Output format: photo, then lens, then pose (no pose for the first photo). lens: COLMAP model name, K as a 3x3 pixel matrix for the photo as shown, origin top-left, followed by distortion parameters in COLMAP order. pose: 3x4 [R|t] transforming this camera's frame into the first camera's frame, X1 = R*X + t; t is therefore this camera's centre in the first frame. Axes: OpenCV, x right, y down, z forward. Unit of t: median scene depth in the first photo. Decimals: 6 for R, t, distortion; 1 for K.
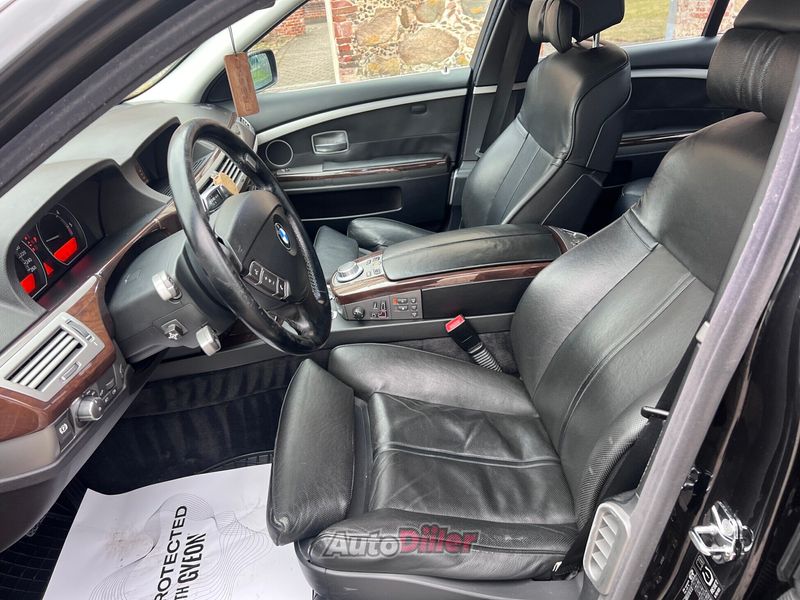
lens RADIAL K [[600.4, 0, 393.9], [0, 600.4, 298.8], [0, 0, 1]] dist [0.050808, -0.057672]
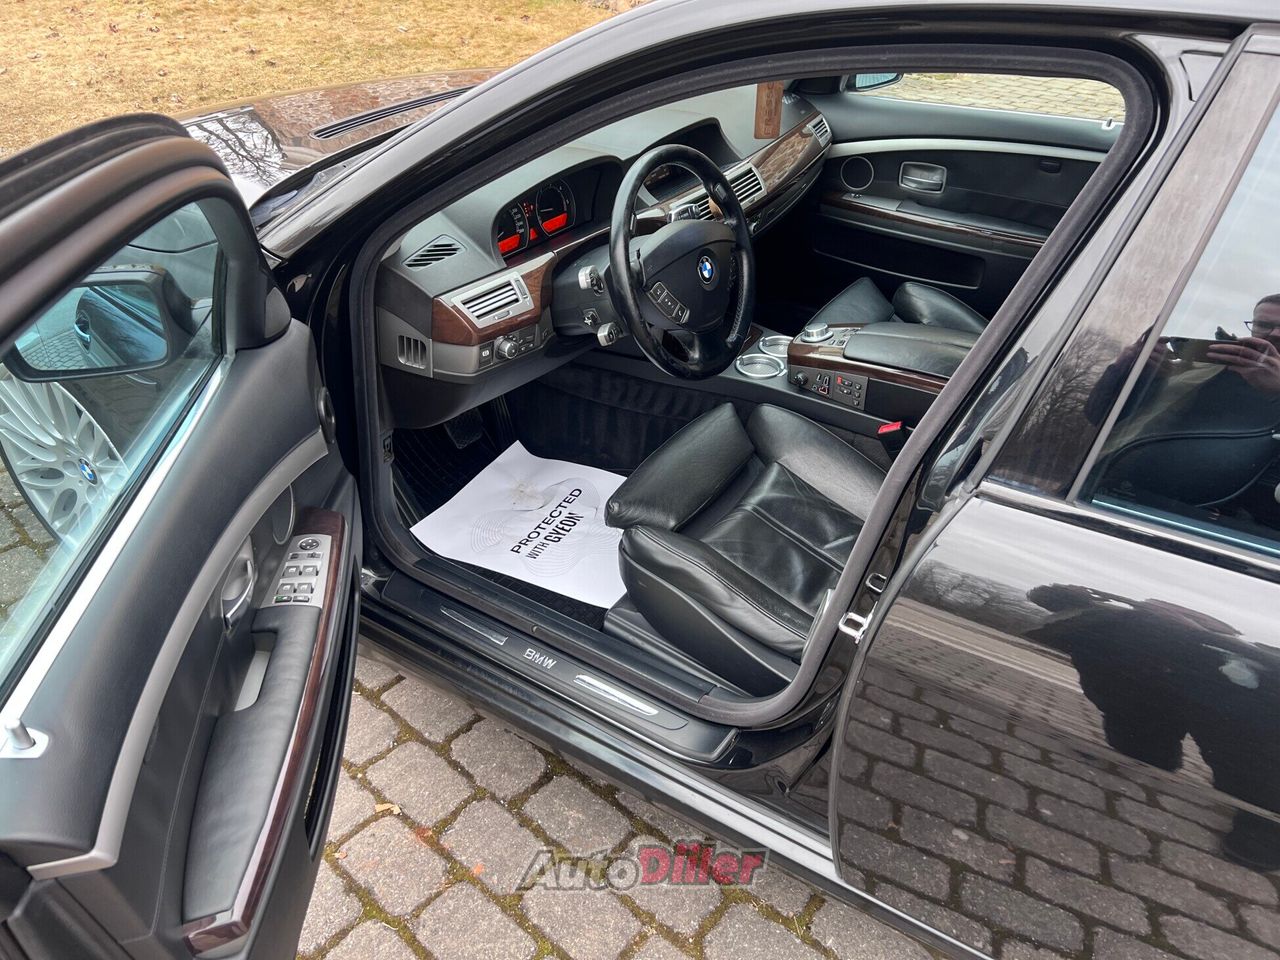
lens RADIAL K [[960.6, 0, 642.3], [0, 960.6, 482.2], [0, 0, 1]] dist [0.050808, -0.057672]
pose [[0.816630, 0.406905, -0.409321, 0.468478], [-0.350840, 0.913099, 0.207754, -0.059683], [0.458287, -0.026052, 0.888423, -0.483156]]
